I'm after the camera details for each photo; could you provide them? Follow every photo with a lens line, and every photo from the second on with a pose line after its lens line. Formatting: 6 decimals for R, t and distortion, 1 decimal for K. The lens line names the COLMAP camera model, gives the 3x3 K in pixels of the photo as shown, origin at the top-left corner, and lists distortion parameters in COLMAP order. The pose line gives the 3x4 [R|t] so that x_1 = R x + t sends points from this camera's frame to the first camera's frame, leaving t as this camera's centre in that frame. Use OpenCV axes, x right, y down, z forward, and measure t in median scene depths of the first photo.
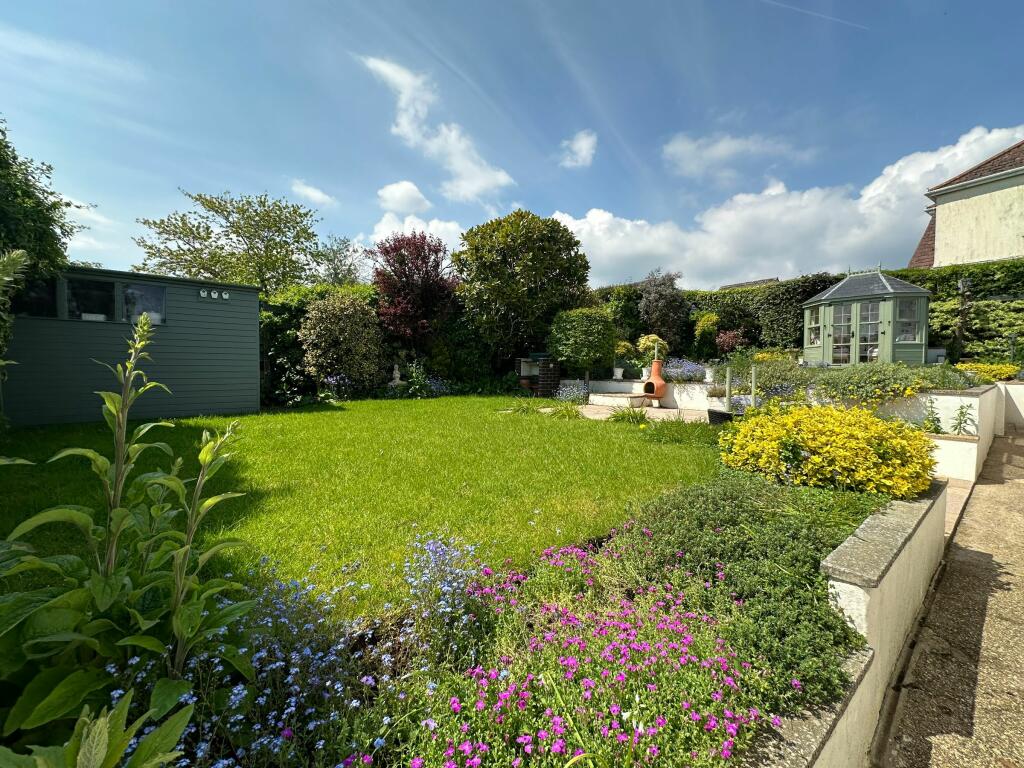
lens RADIAL K [[408.8, 0, 520.2], [0, 408.8, 388.0], [0, 0, 1]] dist [0.017567, -0.000255]
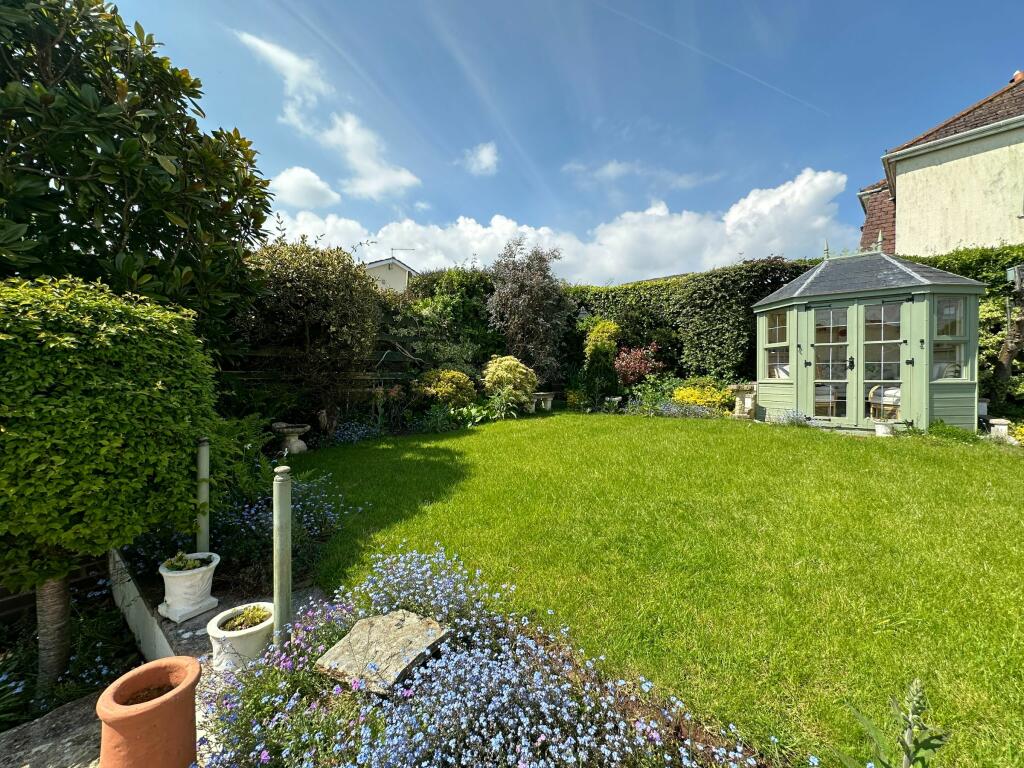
lens RADIAL K [[408.8, 0, 507.5], [0, 408.8, 377.4], [0, 0, 1]] dist [0.017567, -0.000255]
pose [[0.981334, -0.011707, 0.191954, 0.217645], [0.018407, 0.999281, -0.033158, -0.084583], [-0.191428, 0.036072, 0.980844, 0.466225]]
